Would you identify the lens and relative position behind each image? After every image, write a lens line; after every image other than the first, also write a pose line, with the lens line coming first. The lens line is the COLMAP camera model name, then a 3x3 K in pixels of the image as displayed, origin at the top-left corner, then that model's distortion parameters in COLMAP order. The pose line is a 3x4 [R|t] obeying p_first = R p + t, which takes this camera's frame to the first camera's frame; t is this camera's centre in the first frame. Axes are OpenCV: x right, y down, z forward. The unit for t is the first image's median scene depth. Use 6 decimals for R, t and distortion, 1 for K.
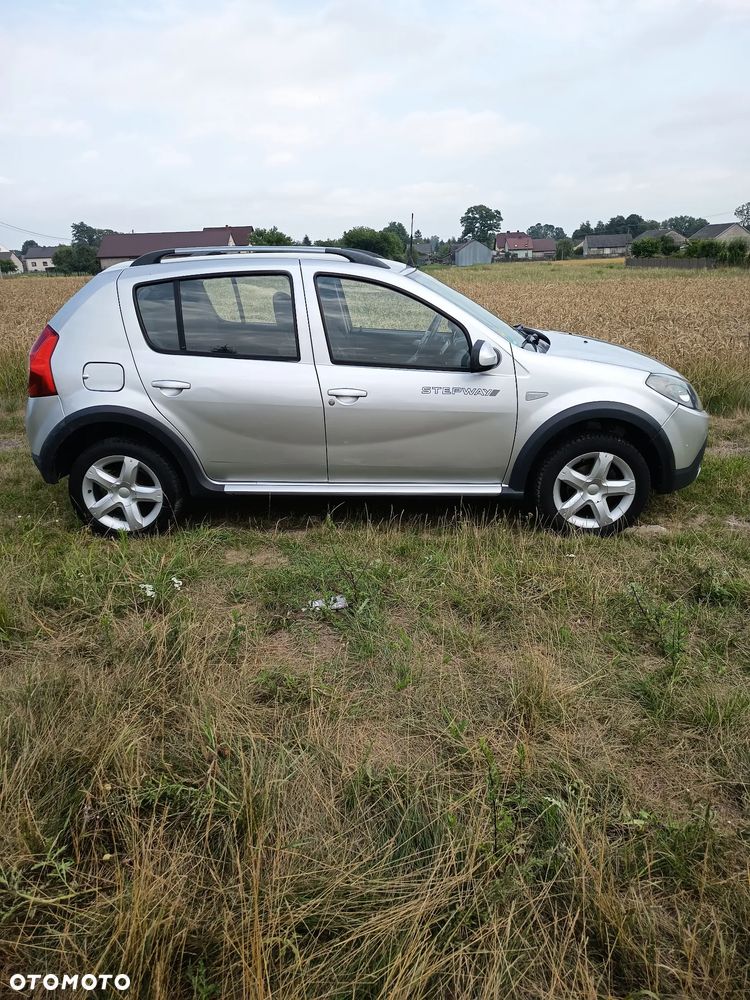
lens RADIAL K [[701.4, 0, 377.3], [0, 701.4, 486.8], [0, 0, 1]] dist [0.039443, -0.032869]
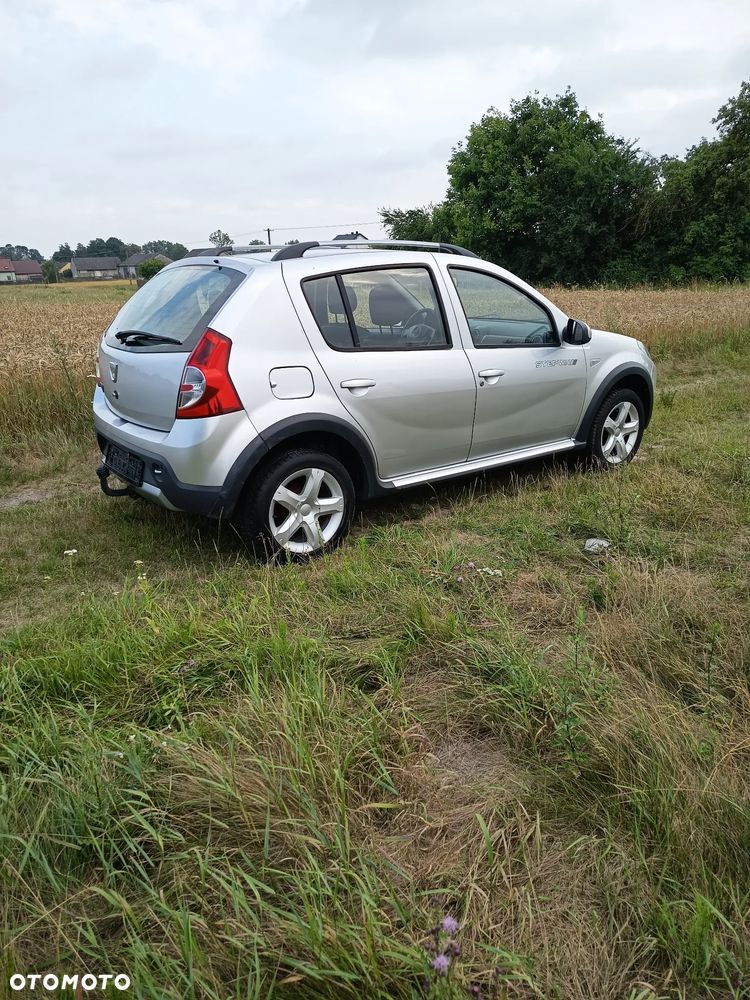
lens RADIAL K [[701.4, 0, 377.3], [0, 701.4, 486.8], [0, 0, 1]] dist [0.039443, -0.032869]
pose [[0.790100, -0.185970, 0.584087, -0.836040], [0.202655, 0.978535, 0.037426, -0.036960], [-0.578510, 0.088798, 0.810828, 0.224224]]
